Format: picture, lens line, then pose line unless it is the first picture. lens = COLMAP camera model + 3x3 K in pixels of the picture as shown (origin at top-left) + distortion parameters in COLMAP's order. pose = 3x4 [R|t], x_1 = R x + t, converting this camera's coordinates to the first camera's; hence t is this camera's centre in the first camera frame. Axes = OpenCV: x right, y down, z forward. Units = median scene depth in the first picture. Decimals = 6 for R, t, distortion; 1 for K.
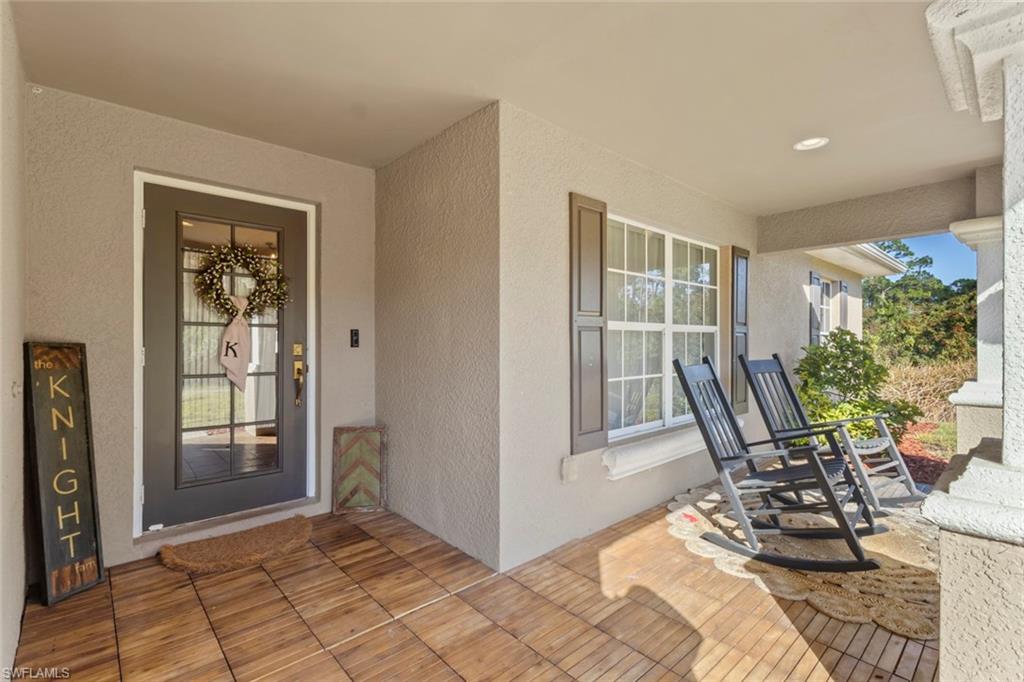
lens RADIAL K [[475.6, 0, 513.9], [0, 475.6, 343.6], [0, 0, 1]] dist [0.002881, 0.001605]
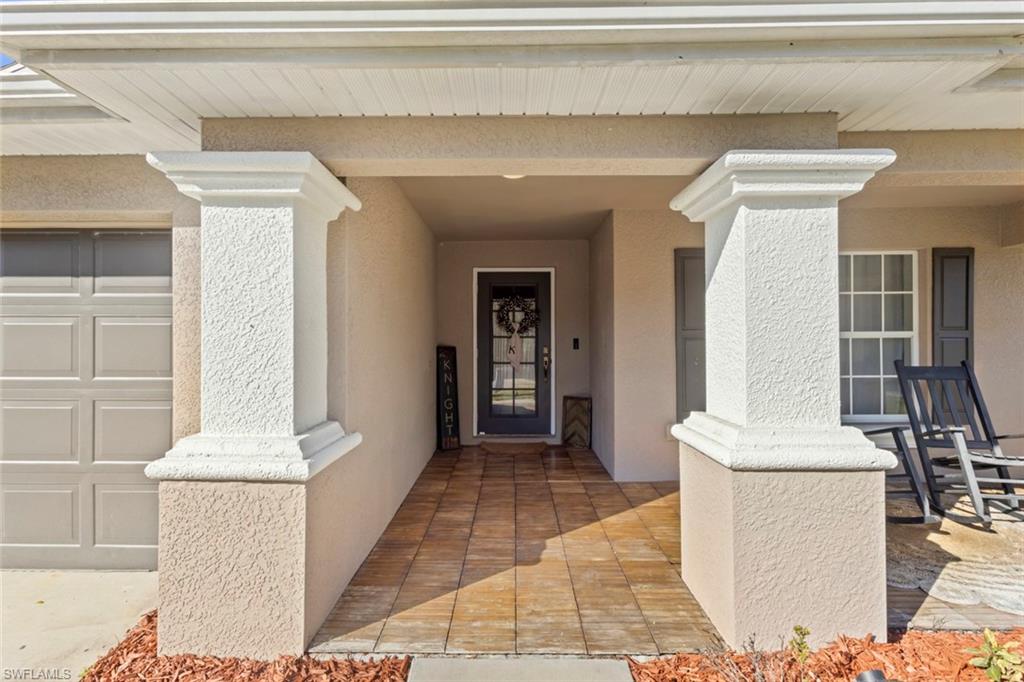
lens RADIAL K [[475.6, 0, 510.8], [0, 475.6, 340.3], [0, 0, 1]] dist [0.002881, 0.001605]
pose [[0.740748, -0.000579, -0.671783, 0.696197], [-0.000693, 0.999998, -0.001626, -0.023661], [0.671783, 0.001670, 0.740746, -0.437977]]
